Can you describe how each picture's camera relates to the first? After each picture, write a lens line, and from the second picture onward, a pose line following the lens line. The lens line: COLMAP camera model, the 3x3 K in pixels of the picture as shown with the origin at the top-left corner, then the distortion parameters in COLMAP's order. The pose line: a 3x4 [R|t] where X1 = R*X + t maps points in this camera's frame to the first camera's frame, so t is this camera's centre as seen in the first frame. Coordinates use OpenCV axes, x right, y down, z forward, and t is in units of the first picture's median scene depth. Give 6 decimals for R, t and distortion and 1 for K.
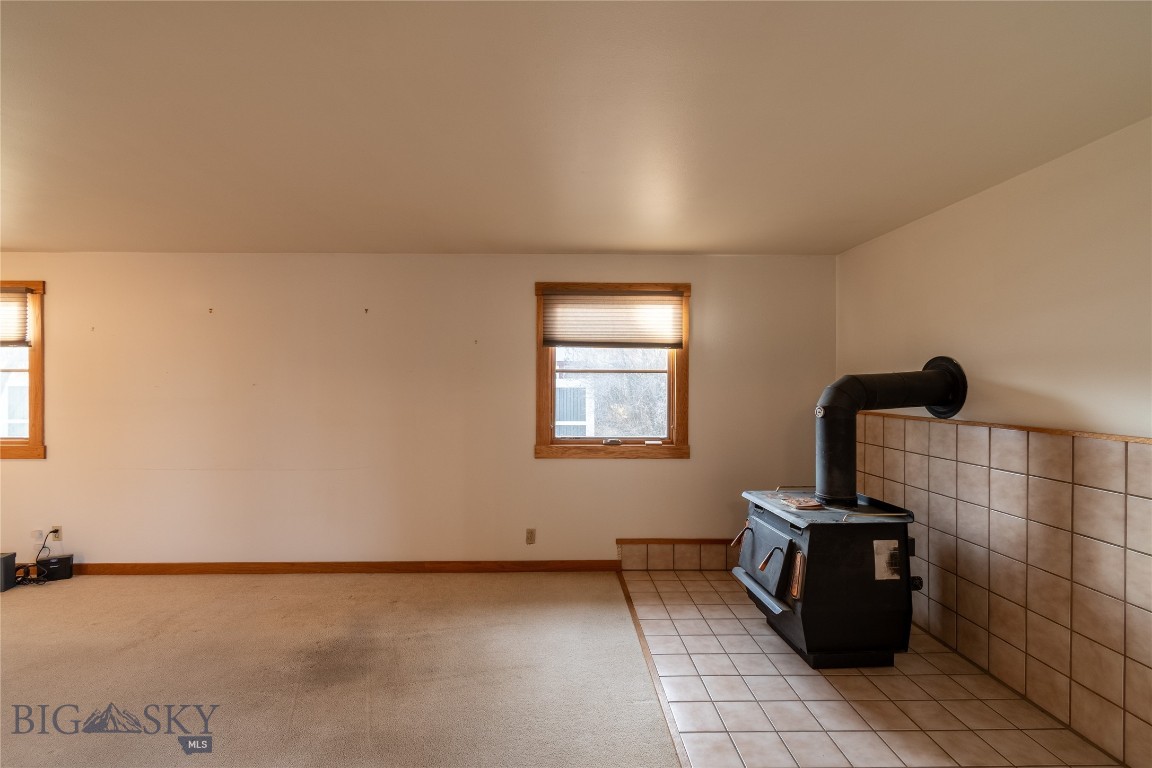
lens RADIAL K [[517.3, 0, 561.4], [0, 517.3, 382.5], [0, 0, 1]] dist [-0.002320, -0.000219]
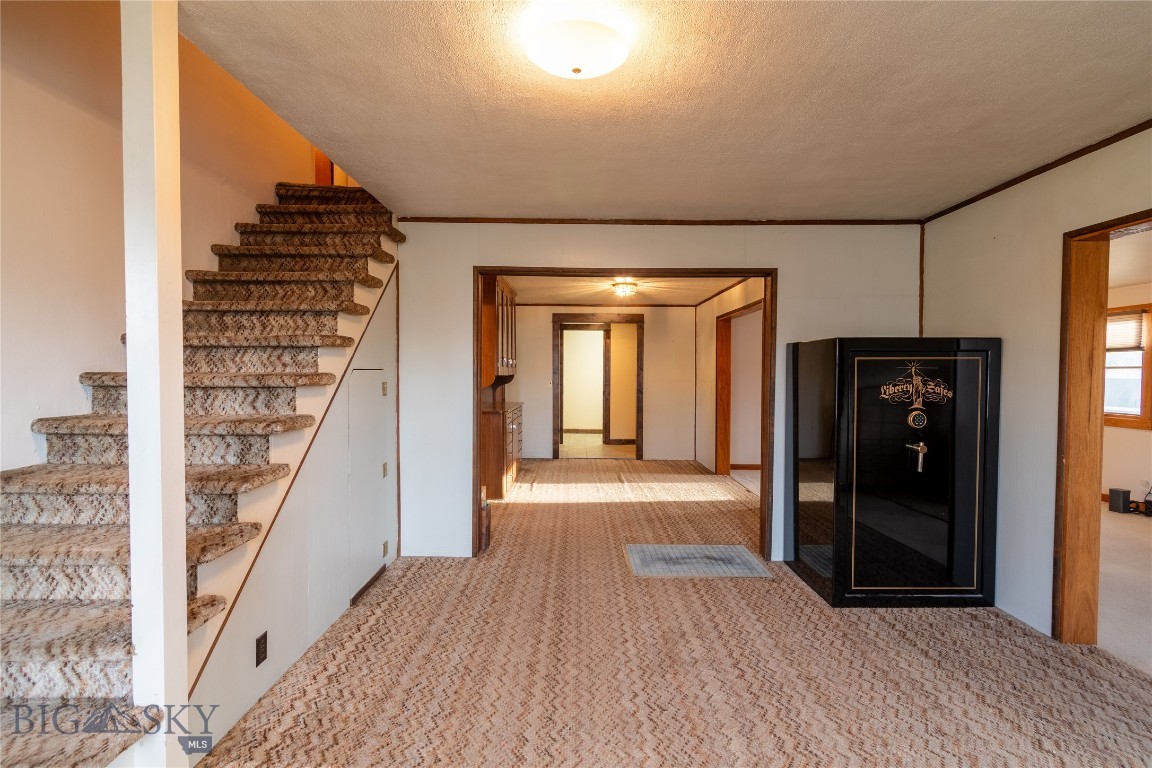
lens RADIAL K [[526.3, 0, 576.0], [0, 526.3, 384.0], [0, 0, 1]] dist [0.016113, -0.000325]
pose [[-0.011272, 0.024886, -0.999627, 0.566416], [-0.004706, 0.999678, 0.024940, -0.008494], [0.999925, 0.004986, -0.011152, -0.666612]]
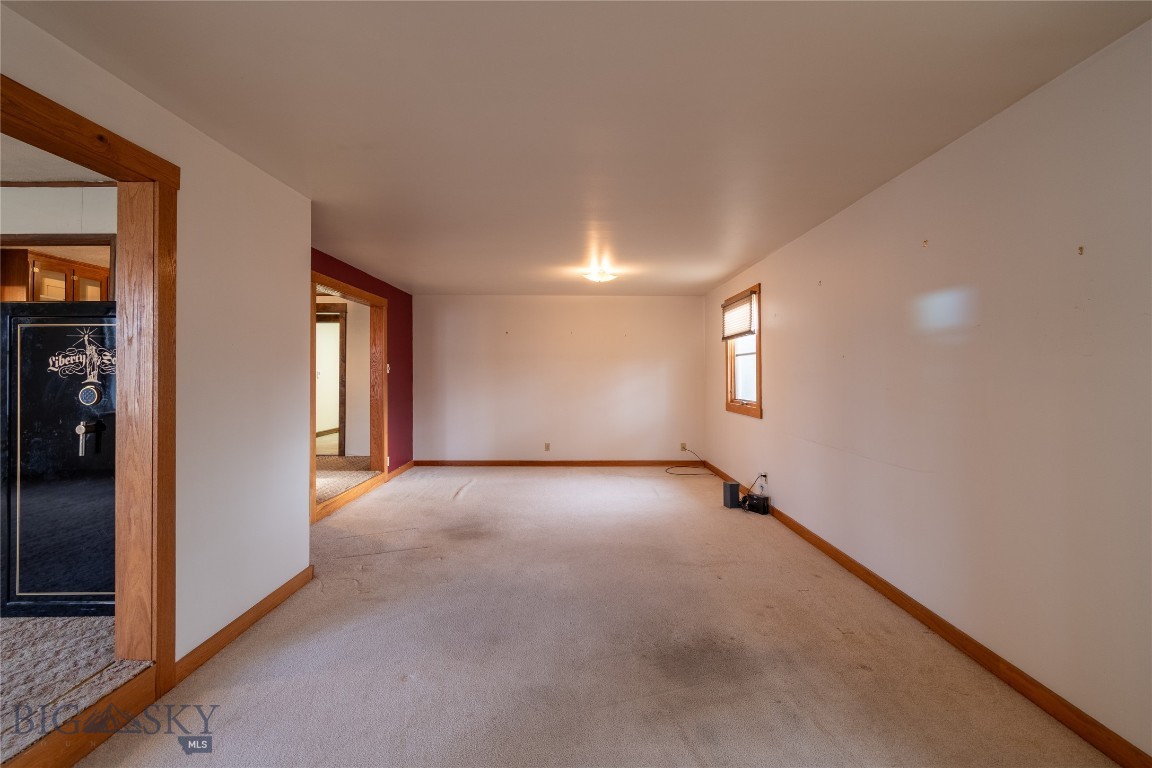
lens RADIAL K [[513.0, 0, 574.8], [0, 513.0, 365.1], [0, 0, 1]] dist [-0.001242, -0.000170]
pose [[-0.022019, -0.020361, -0.999550, 0.392444], [0.001219, 0.999791, -0.020393, 0.045325], [0.999757, -0.001667, -0.021990, 0.688001]]
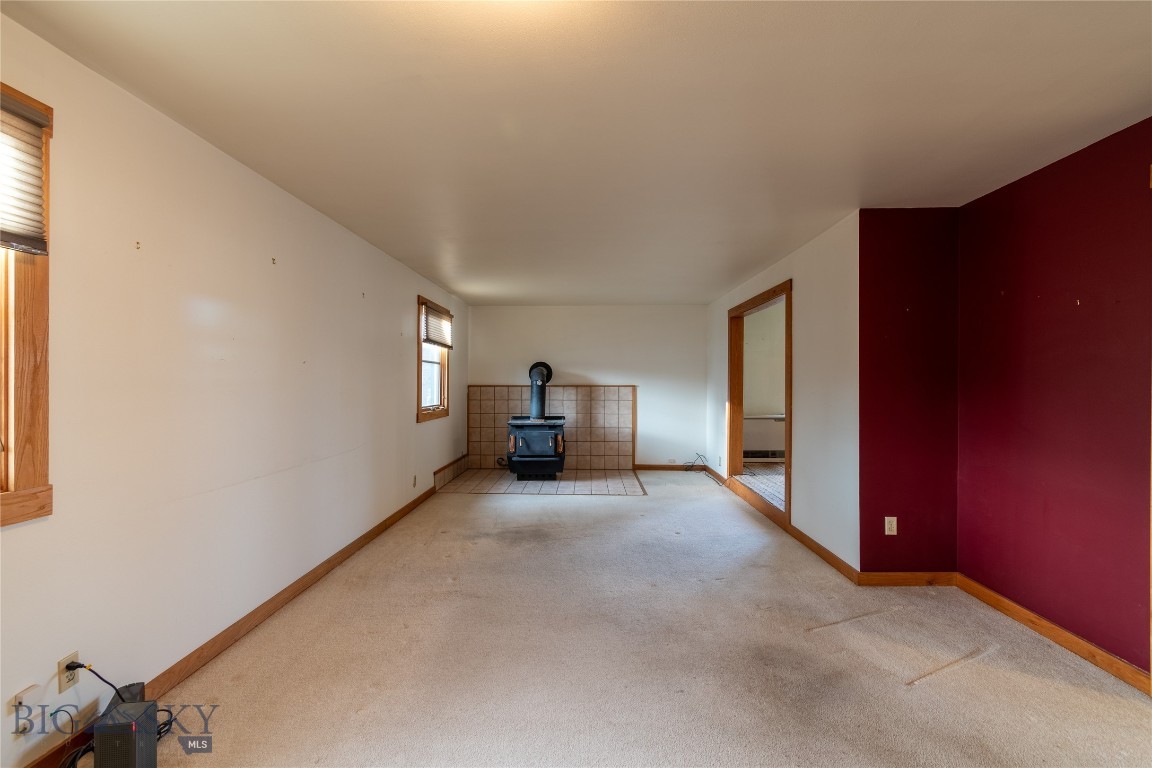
lens RADIAL K [[516.7, 0, 577.9], [0, 516.7, 381.6], [0, 0, 1]] dist [0.000184, 0.000020]
pose [[0.036033, -0.002735, 0.999347, -1.764117], [-0.002436, 0.999993, 0.002825, 0.039910], [-0.999348, -0.002536, 0.036026, 0.662171]]
